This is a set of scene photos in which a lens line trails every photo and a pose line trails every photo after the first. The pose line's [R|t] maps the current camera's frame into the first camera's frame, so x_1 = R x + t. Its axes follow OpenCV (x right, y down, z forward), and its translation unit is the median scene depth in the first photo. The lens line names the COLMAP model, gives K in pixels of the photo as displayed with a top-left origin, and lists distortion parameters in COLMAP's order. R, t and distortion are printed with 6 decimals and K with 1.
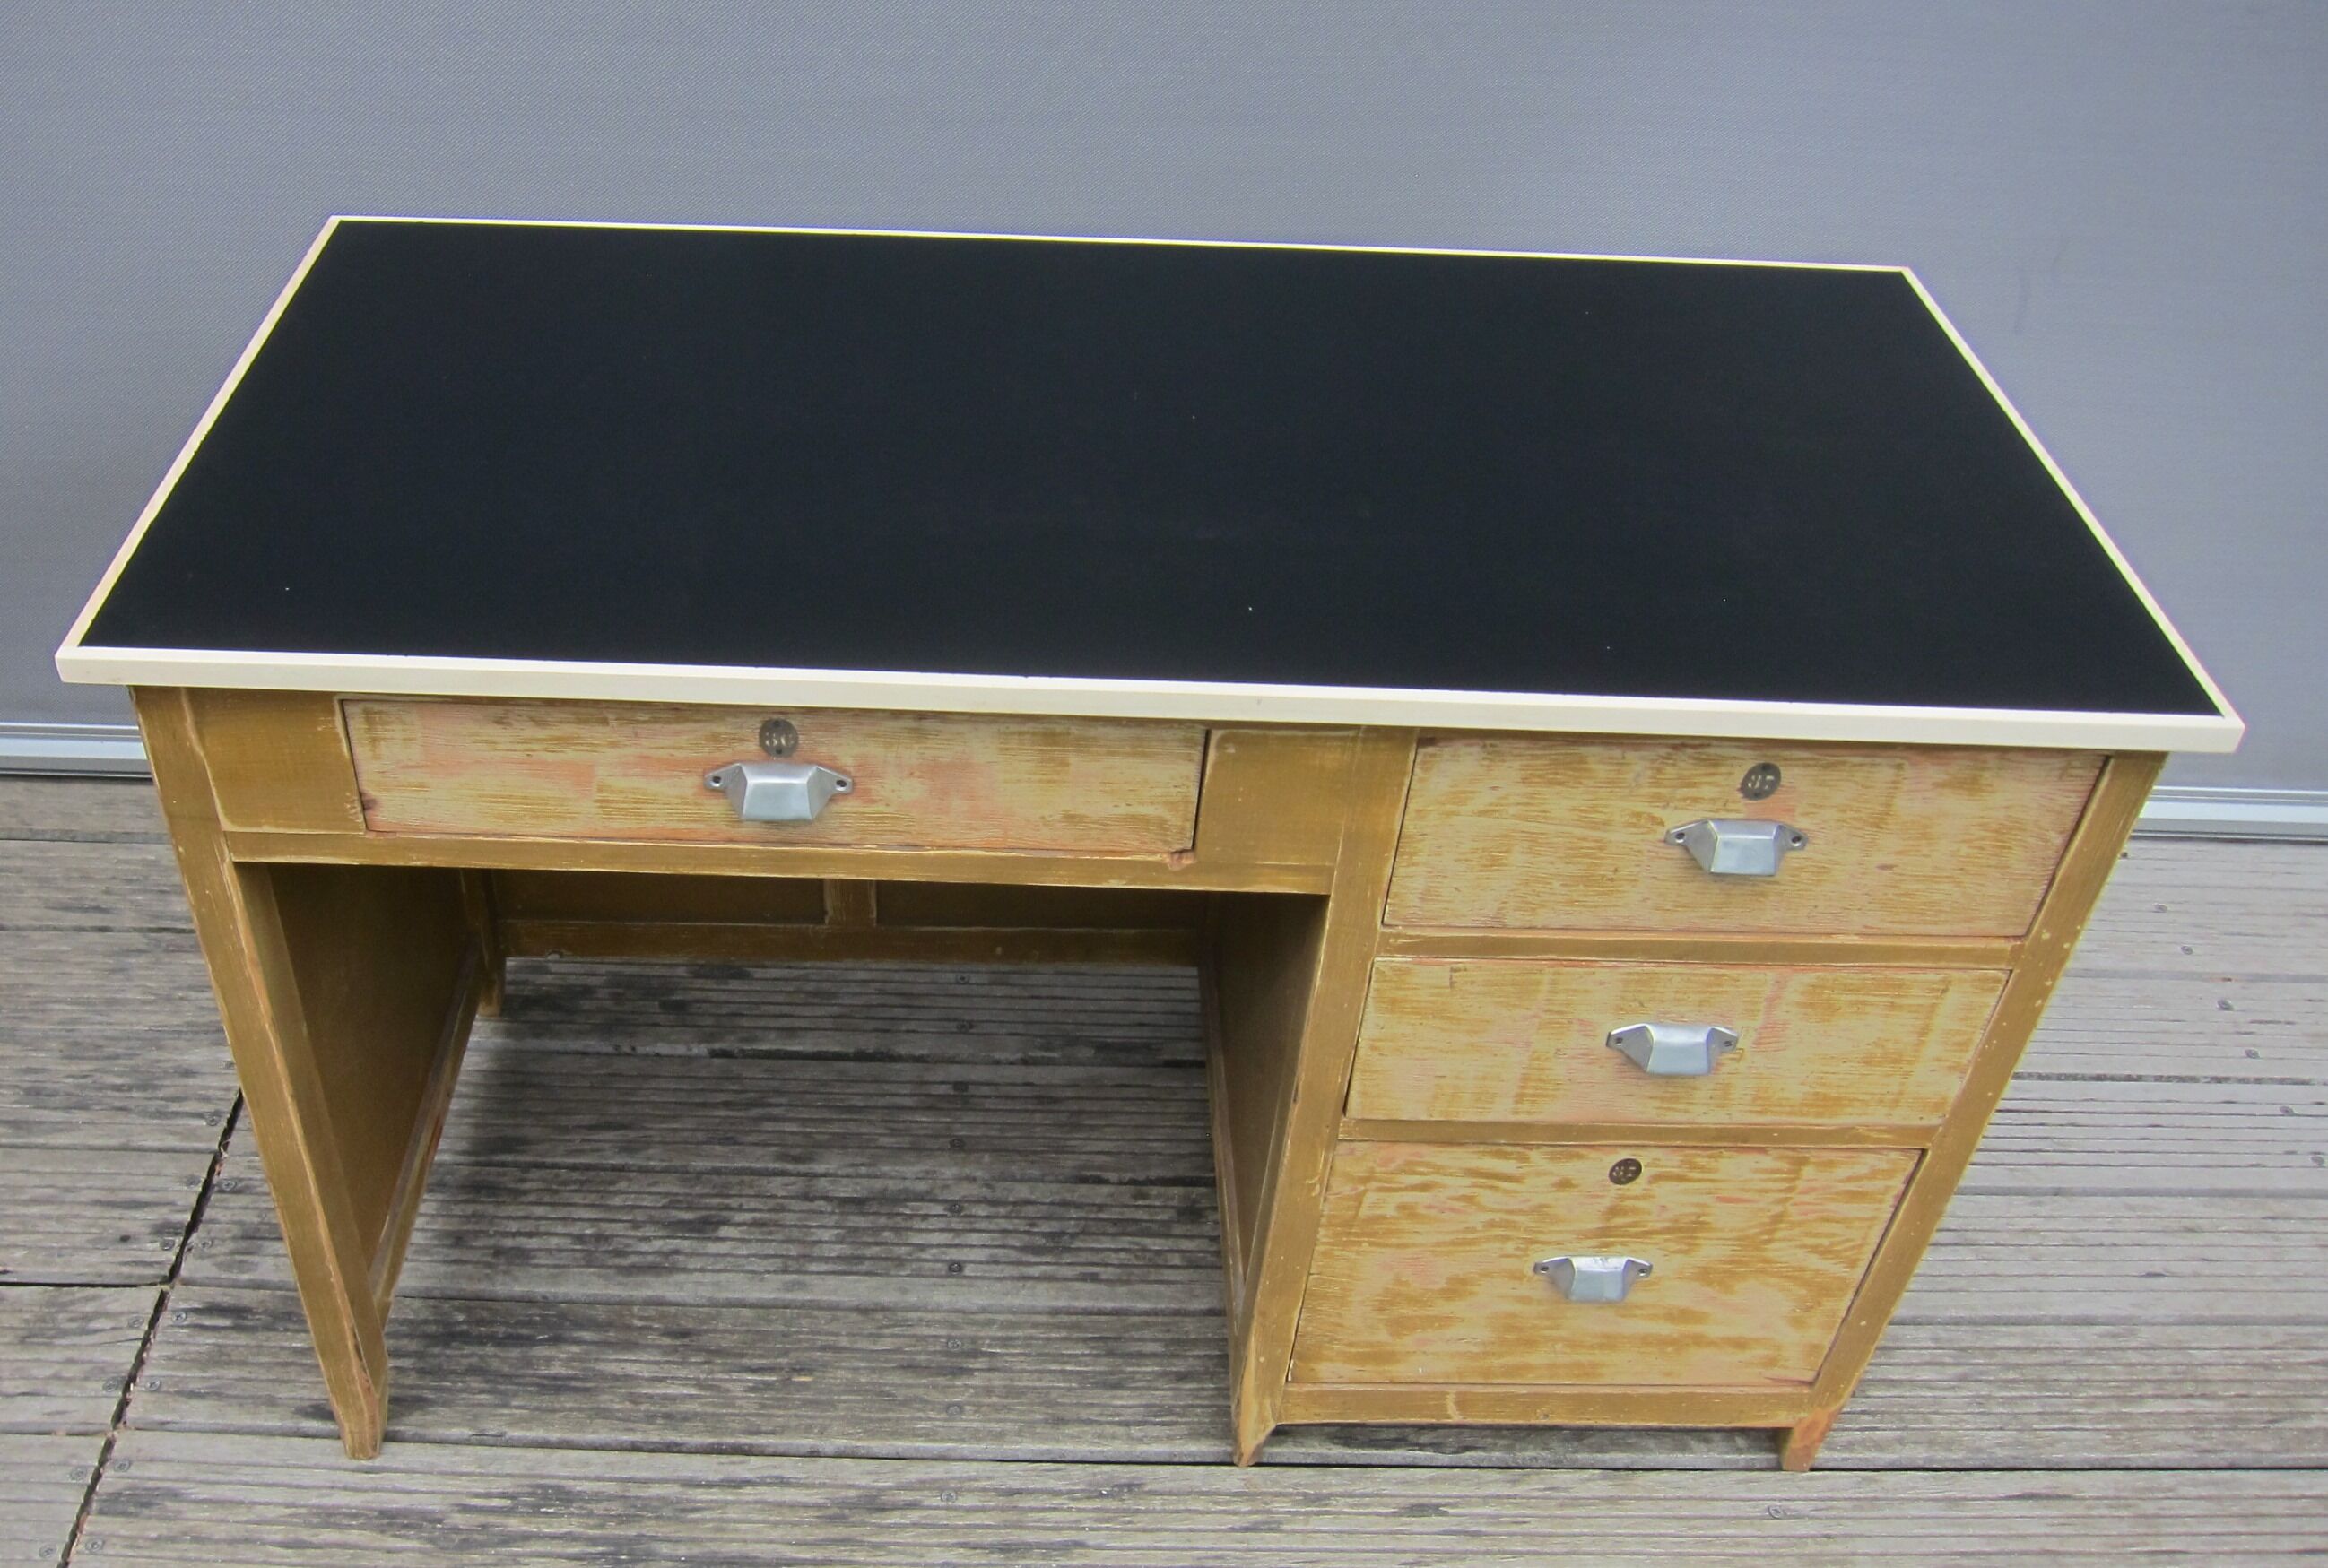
lens RADIAL K [[2159.0, 0, 1069.7], [0, 2159.0, 861.9], [0, 0, 1]] dist [-0.019860, -0.138551]
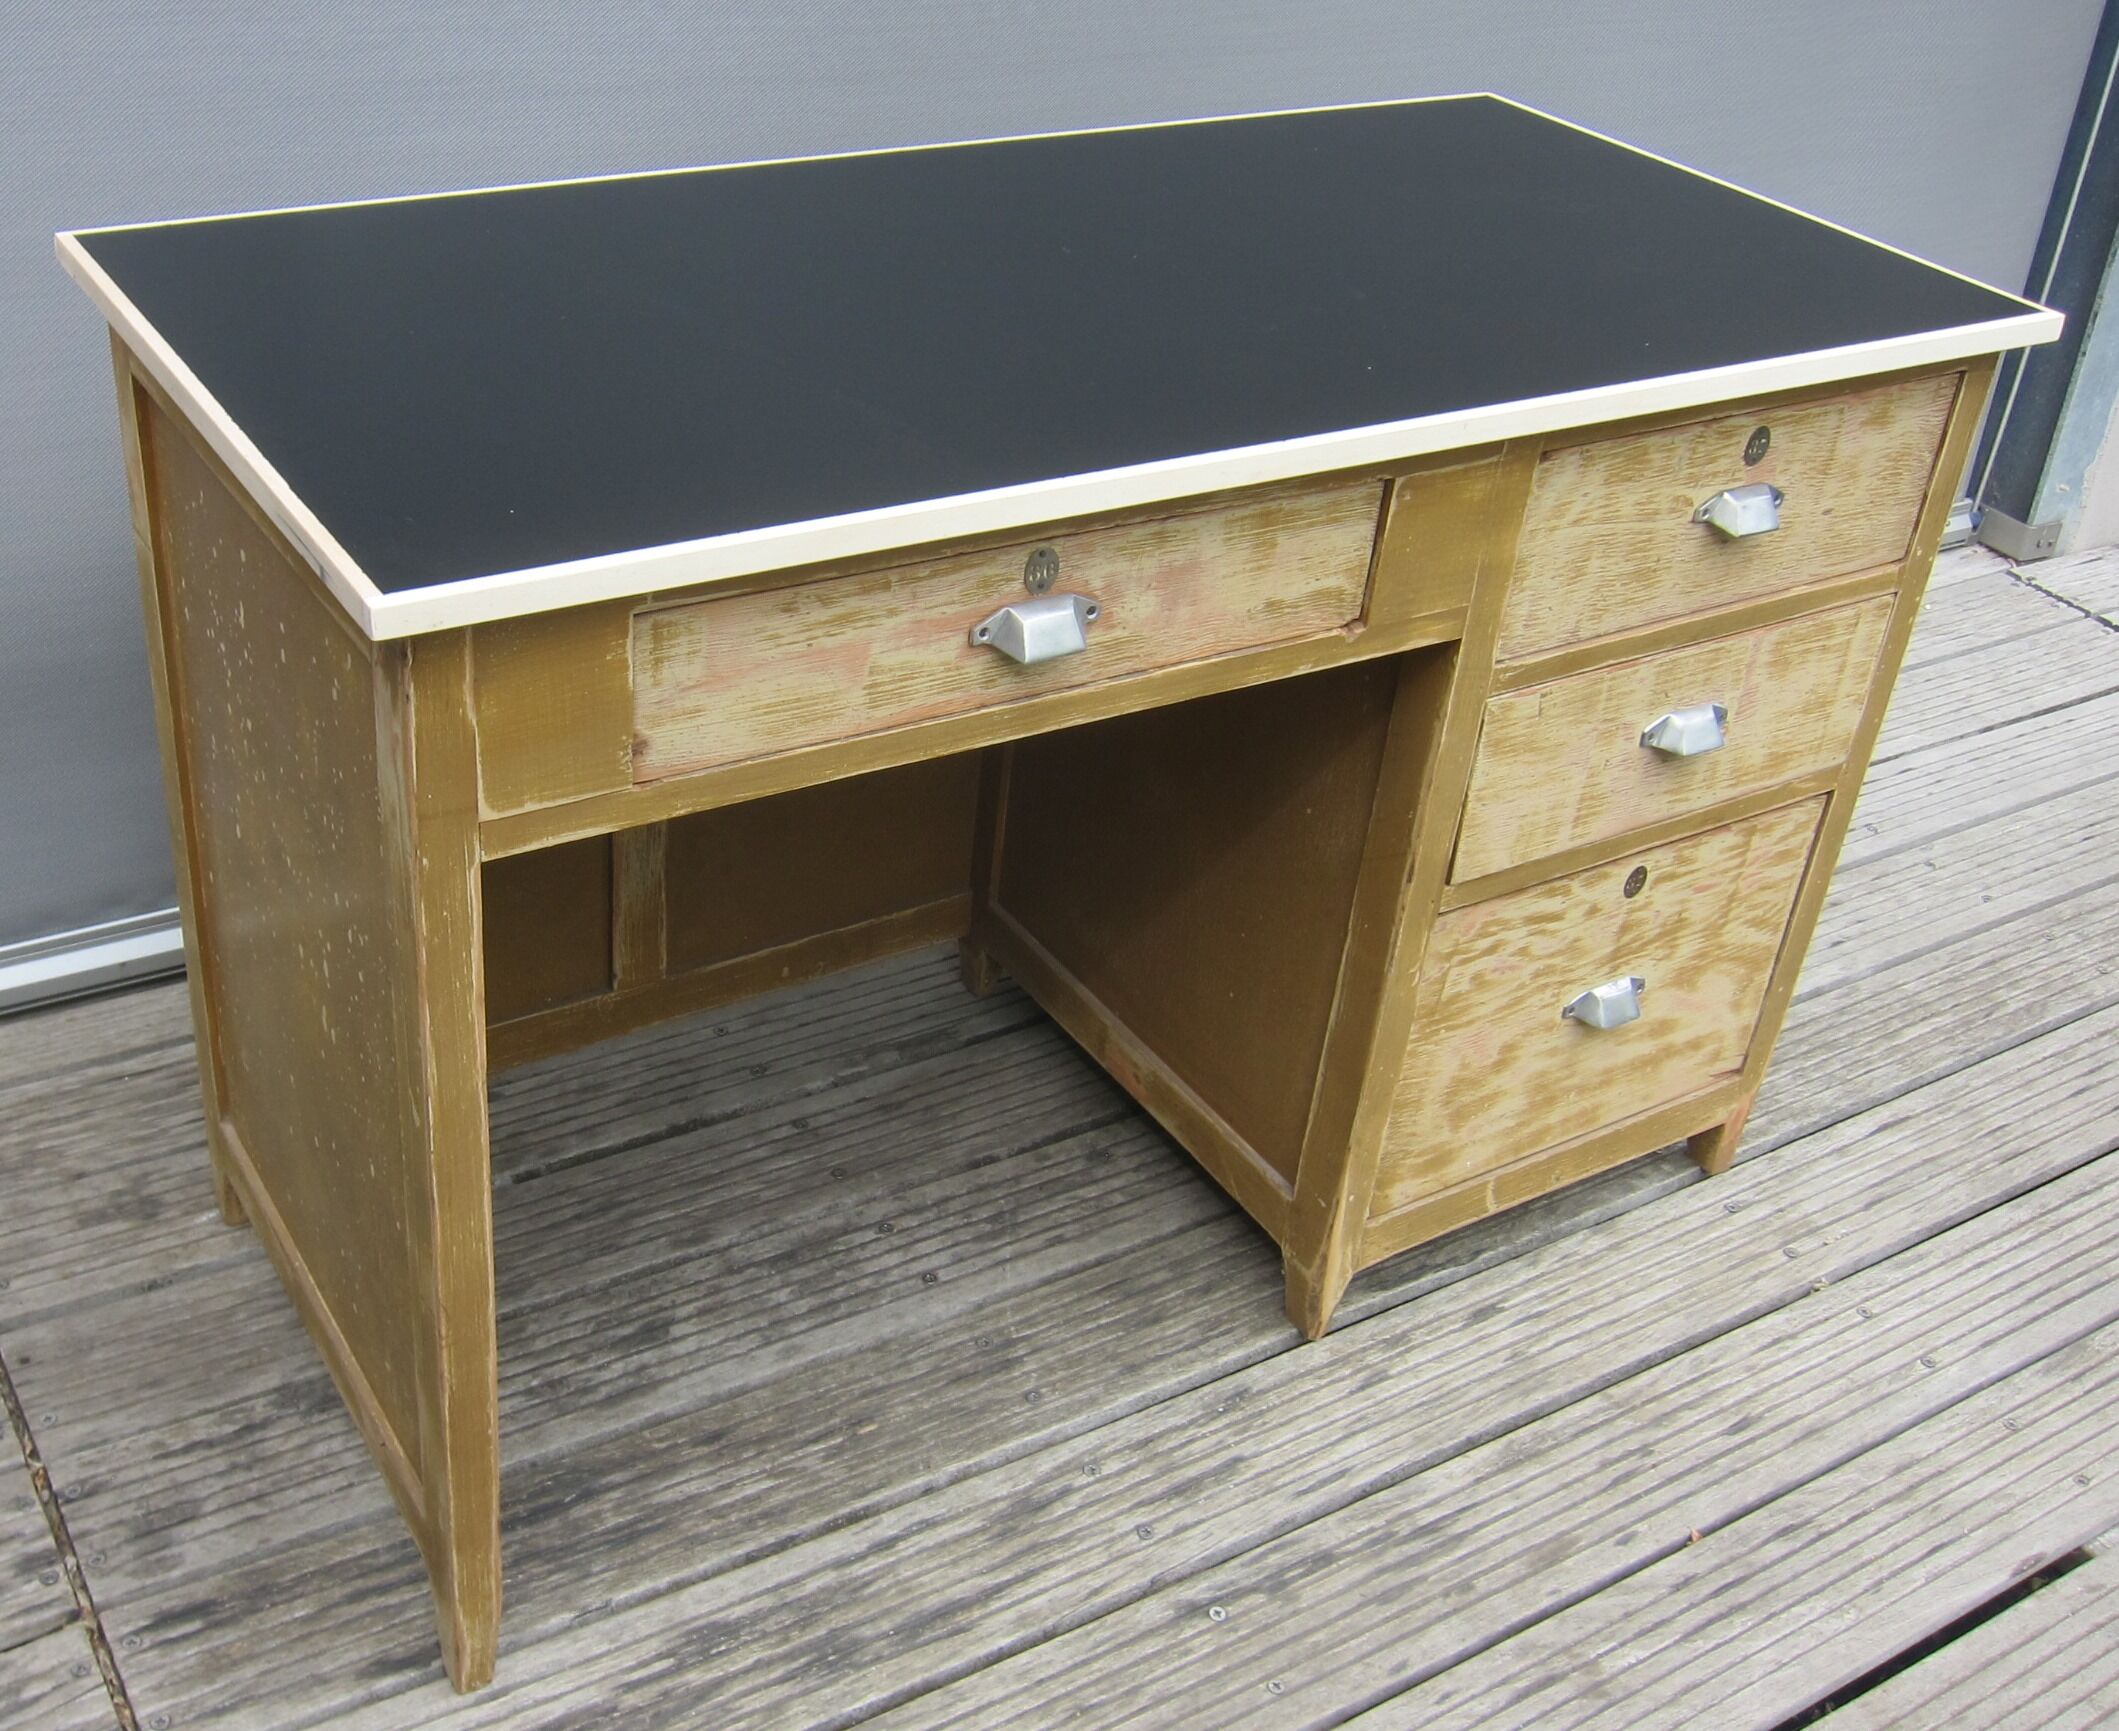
lens RADIAL K [[2395.2, 0, 965.2], [0, 2395.2, 843.6], [0, 0, 1]] dist [-0.043005, -0.148115]
pose [[0.860839, -0.252375, 0.441887, -0.523338], [0.300949, 0.952708, -0.042159, 0.072613], [-0.410349, 0.169277, 0.896080, 0.072016]]
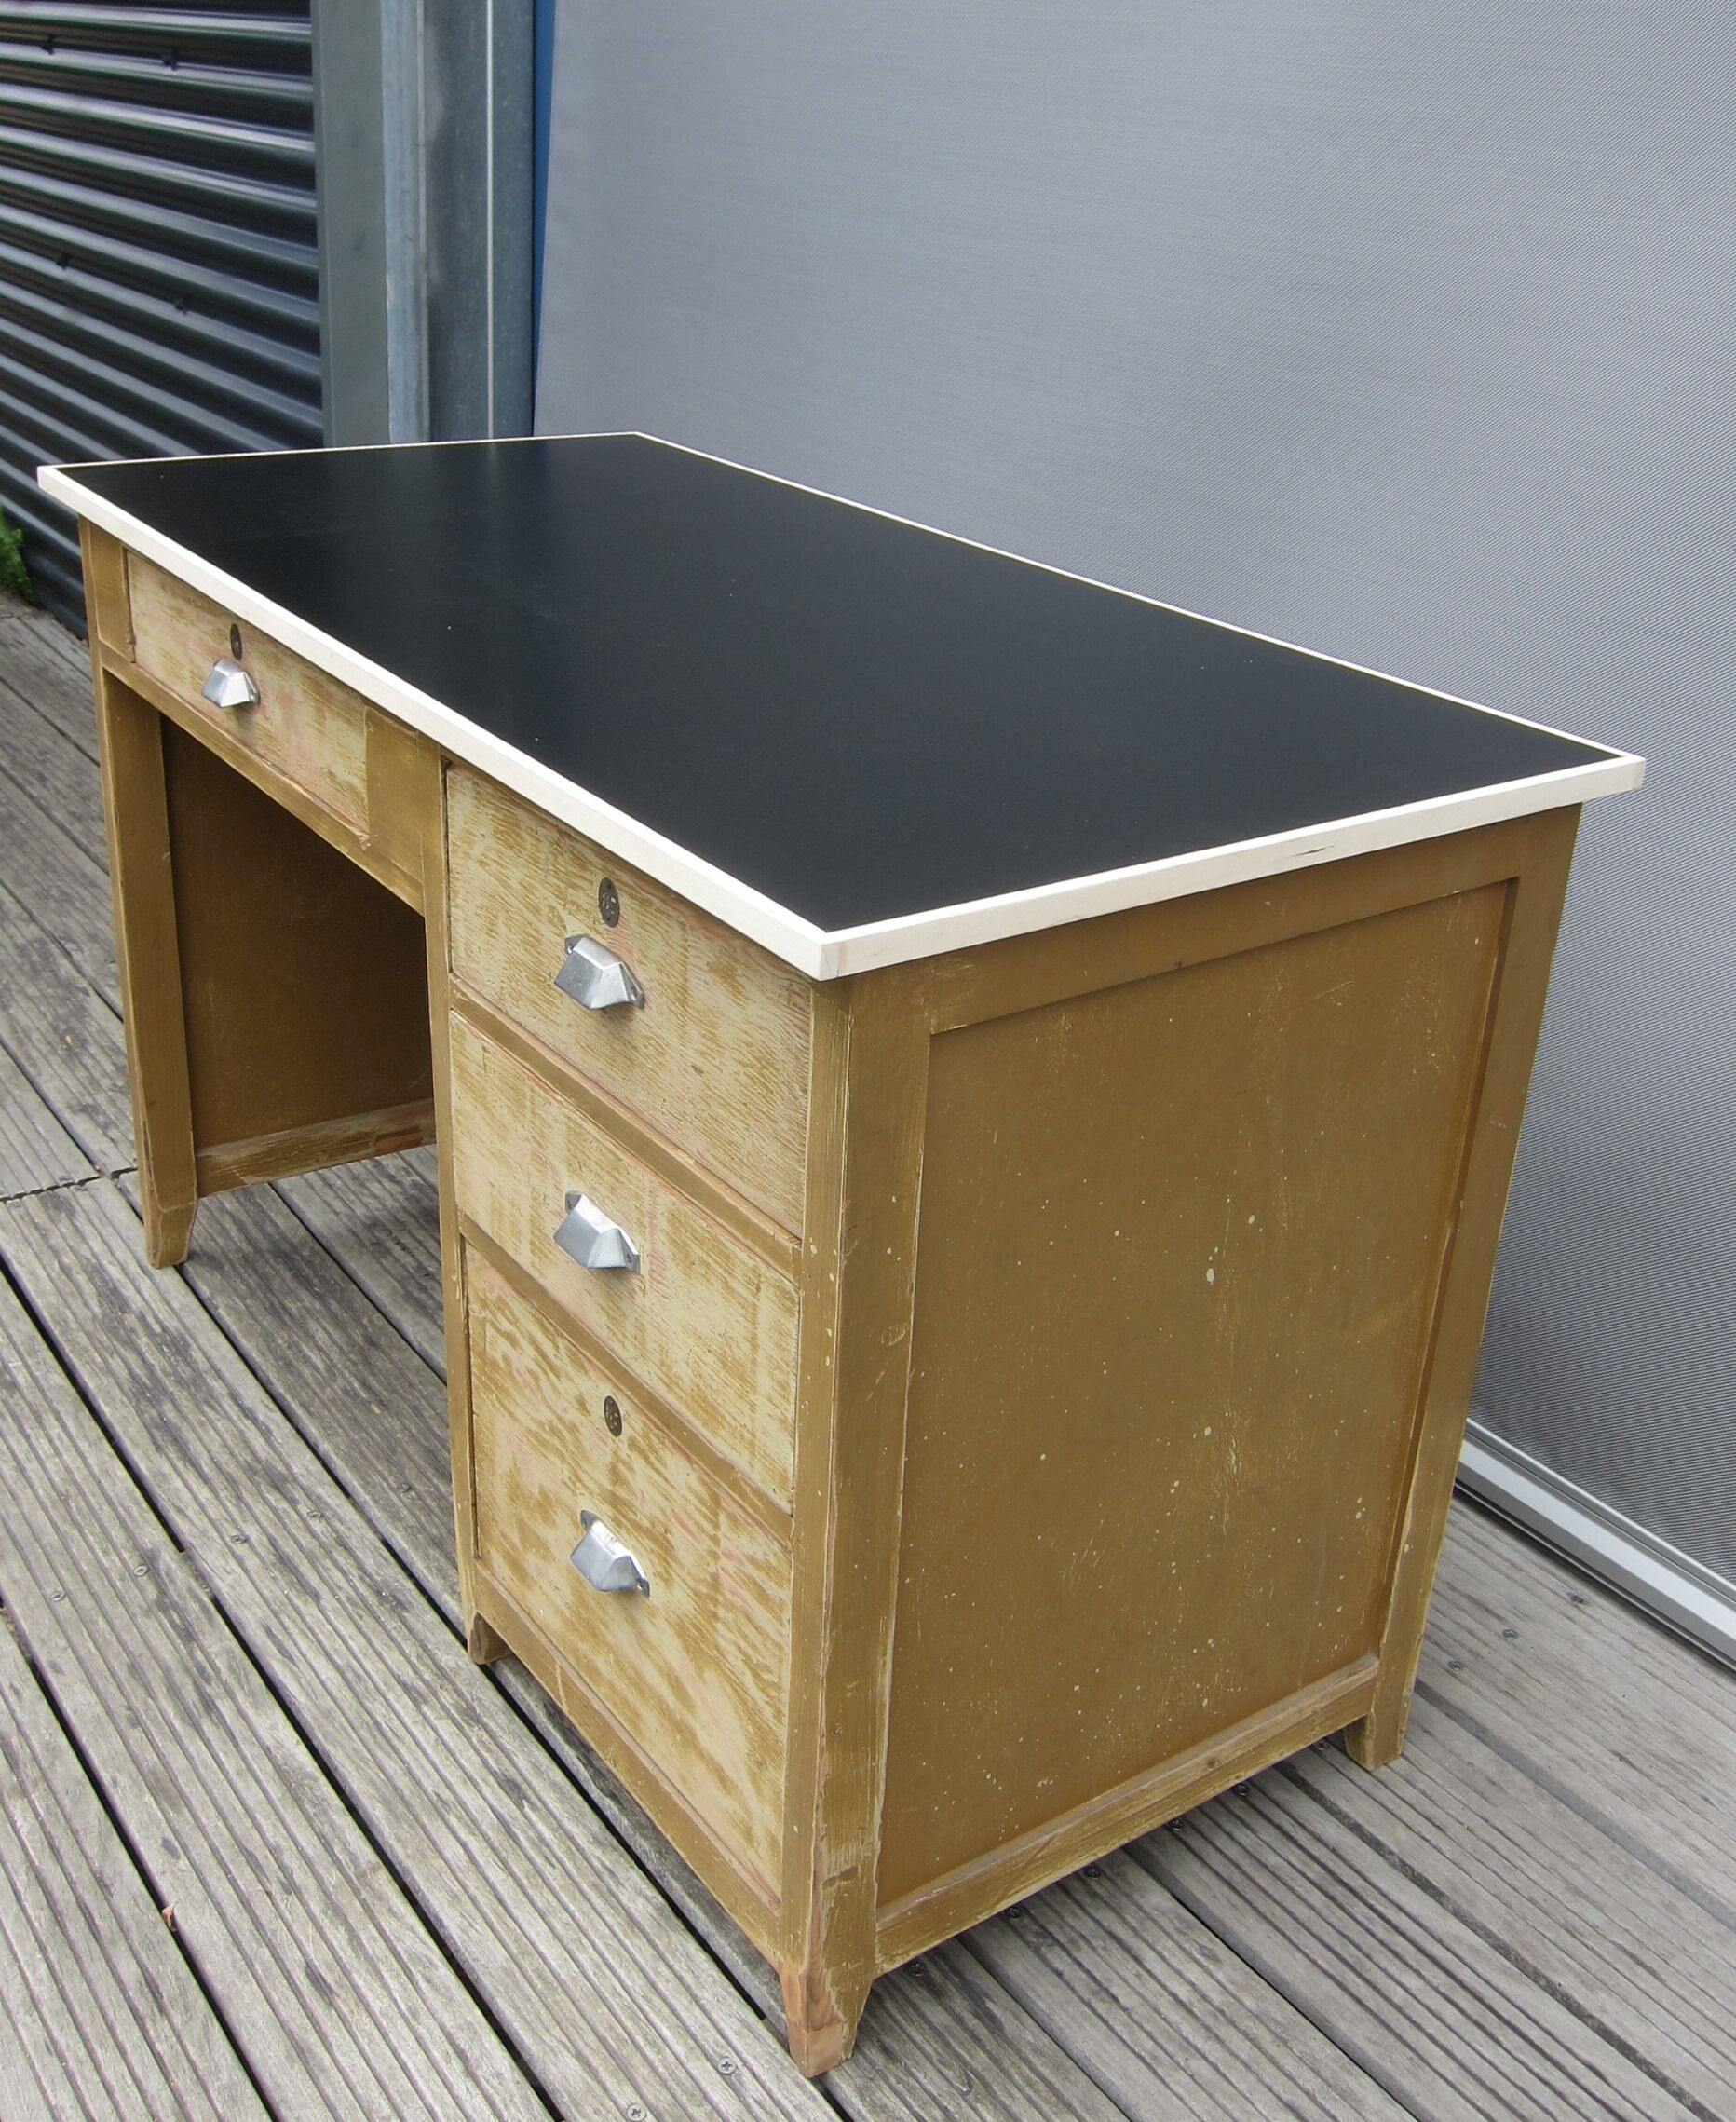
lens RADIAL K [[2309.3, 0, 868.0], [0, 2309.3, 1061.0], [0, 0, 1]] dist [-0.076881, -0.012353]
pose [[0.555264, 0.330373, -0.763240, 0.964088], [-0.546691, 0.836577, -0.035606, -0.004323], [0.626746, 0.437027, 0.645133, 0.366145]]
